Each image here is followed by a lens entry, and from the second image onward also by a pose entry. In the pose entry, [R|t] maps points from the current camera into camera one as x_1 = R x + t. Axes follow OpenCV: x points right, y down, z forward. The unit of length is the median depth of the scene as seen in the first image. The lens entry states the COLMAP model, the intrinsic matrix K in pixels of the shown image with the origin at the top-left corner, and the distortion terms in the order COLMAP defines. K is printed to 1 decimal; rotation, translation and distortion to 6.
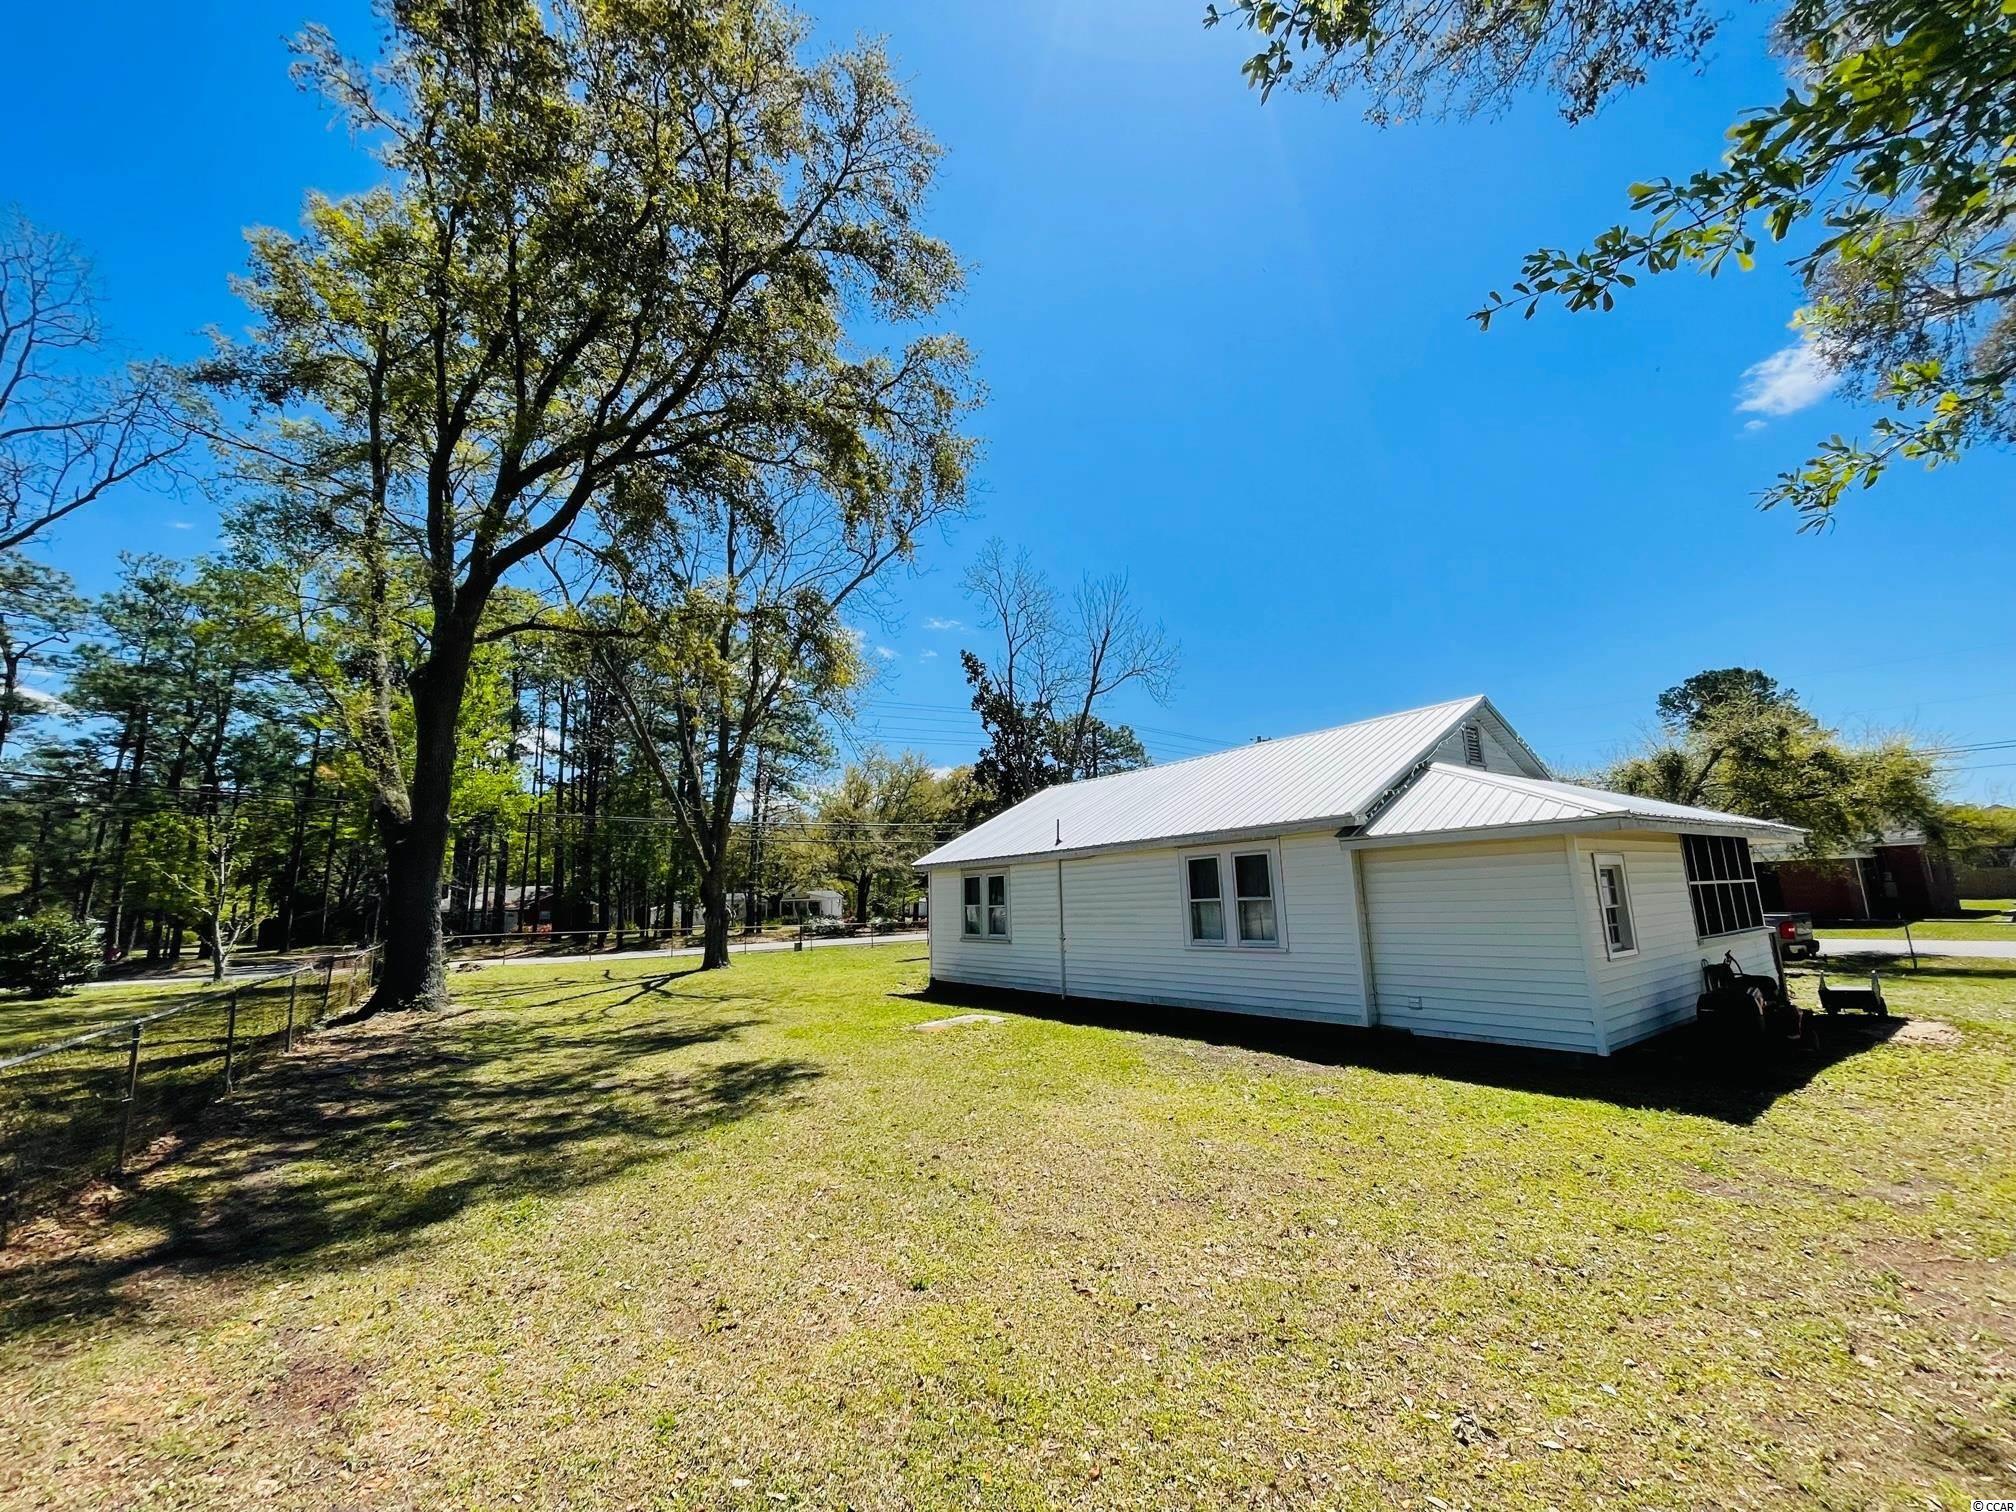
lens RADIAL K [[811.5, 0, 1008.0], [0, 811.5, 756.0], [0, 0, 1]] dist [-0.003097, -0.000441]
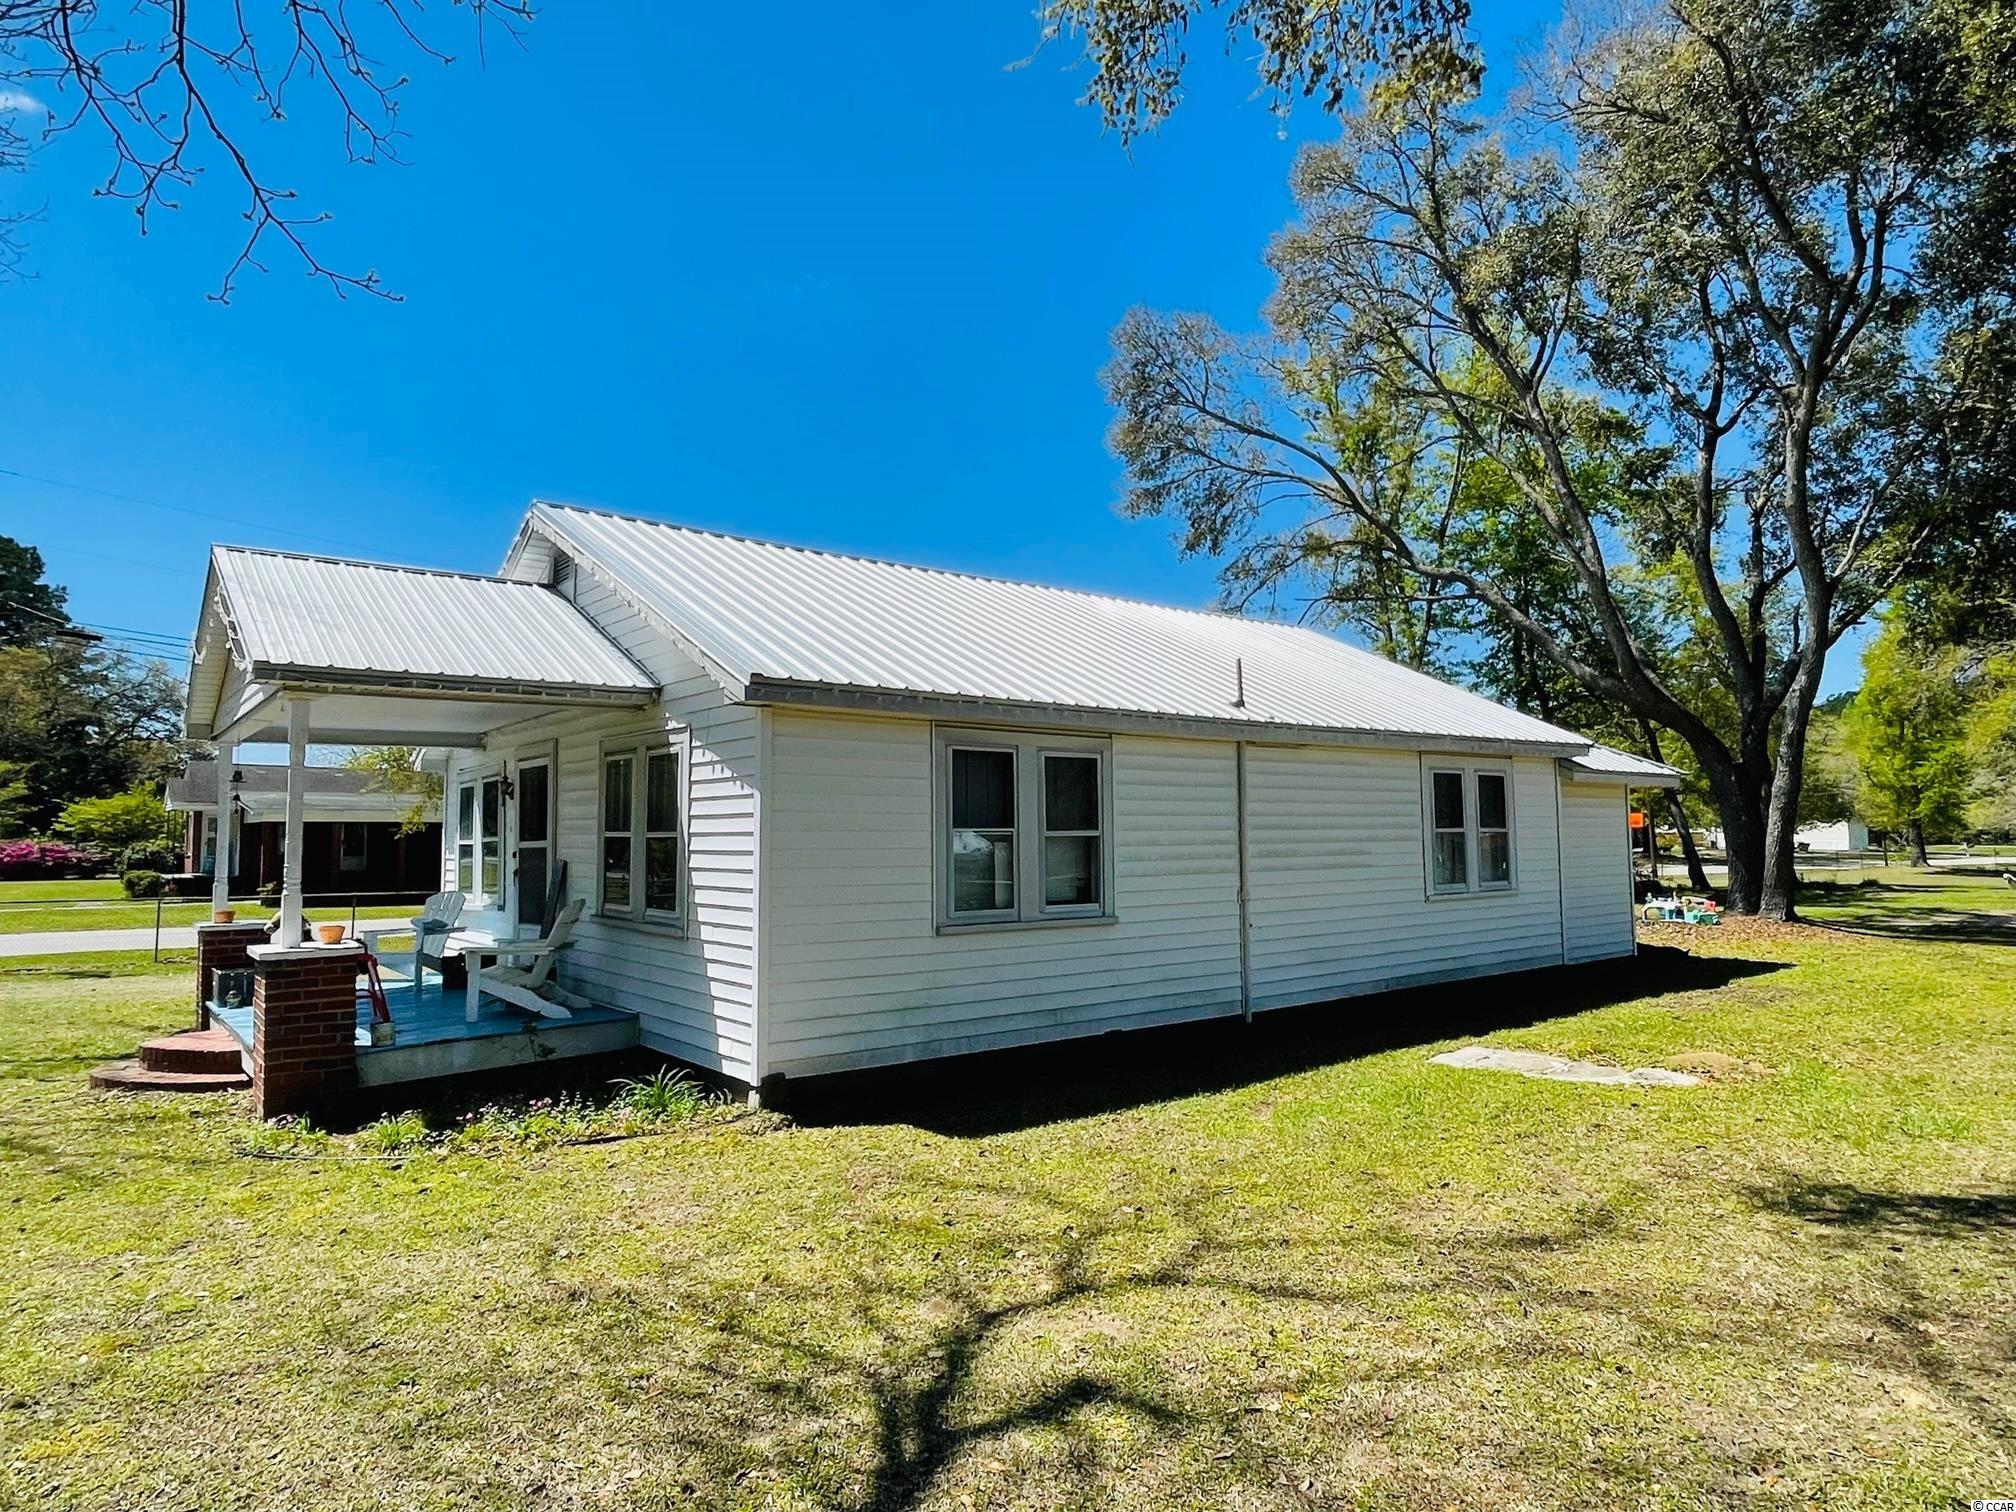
lens RADIAL K [[1207.9, 0, 1008.0], [0, 1207.9, 756.0], [0, 0, 1]] dist [-0.000524, -0.000136]
pose [[-0.047336, 0.074821, 0.996073, -0.649288], [-0.183623, 0.979545, -0.082306, 0.222480], [-0.981856, -0.186798, -0.032629, 1.163638]]
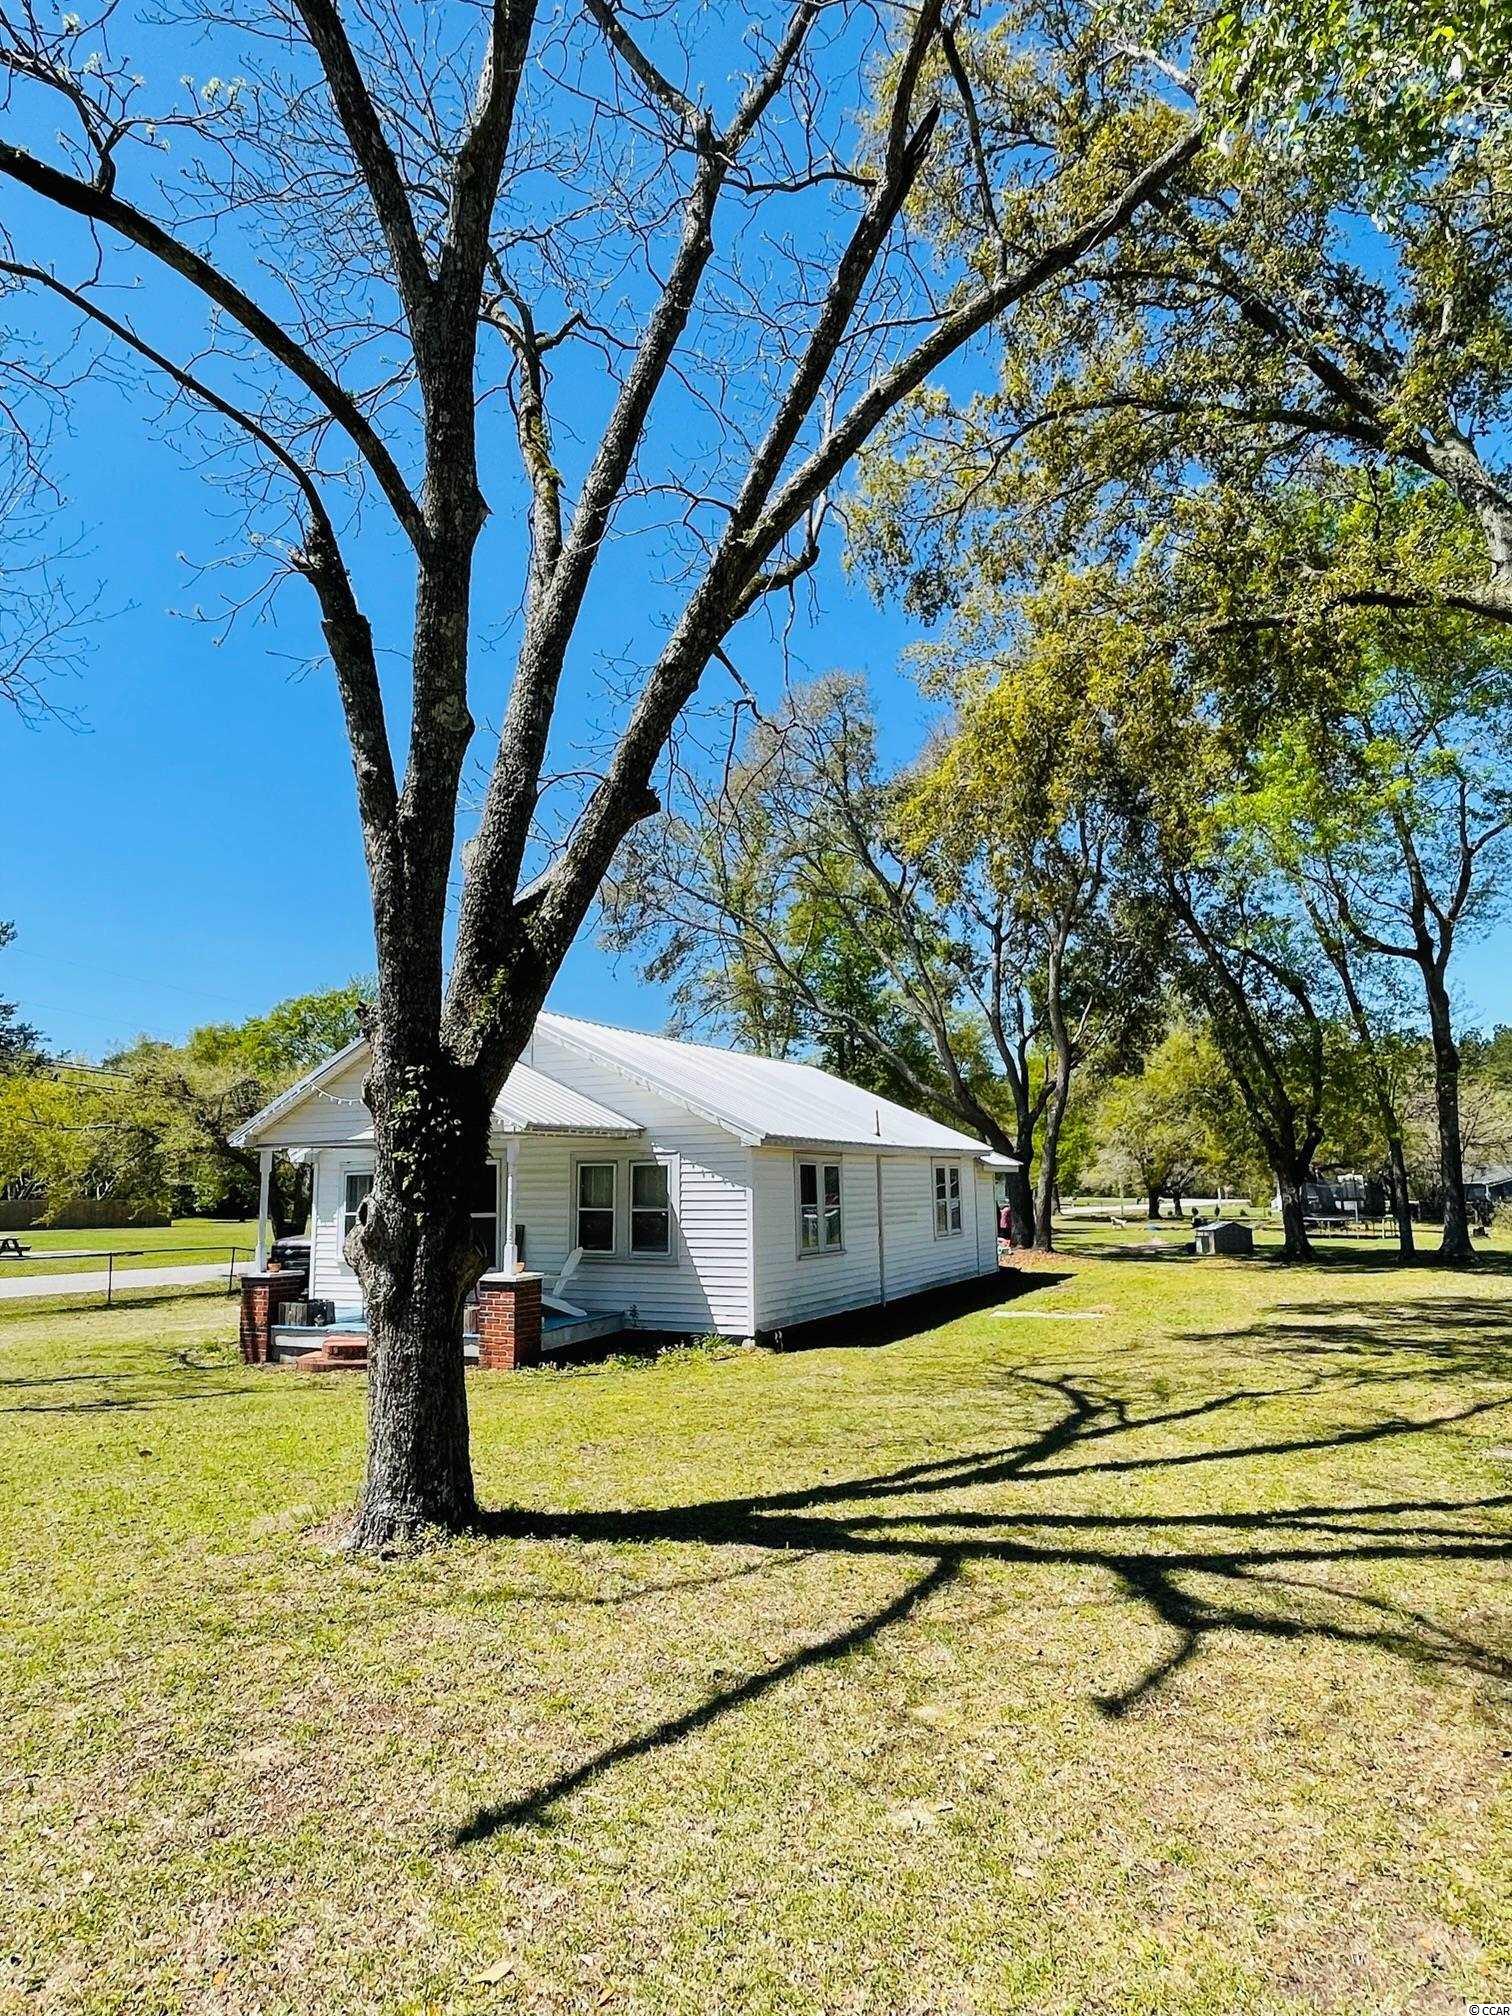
lens RADIAL K [[1207.9, 0, 756.0], [0, 1207.9, 1008.0], [0, 0, 1]] dist [-0.000524, -0.000136]
pose [[-0.461569, 0.142586, 0.875571, -1.082847], [-0.156397, 0.958459, -0.238530, 0.315349], [-0.873209, -0.247035, -0.420095, 1.736910]]
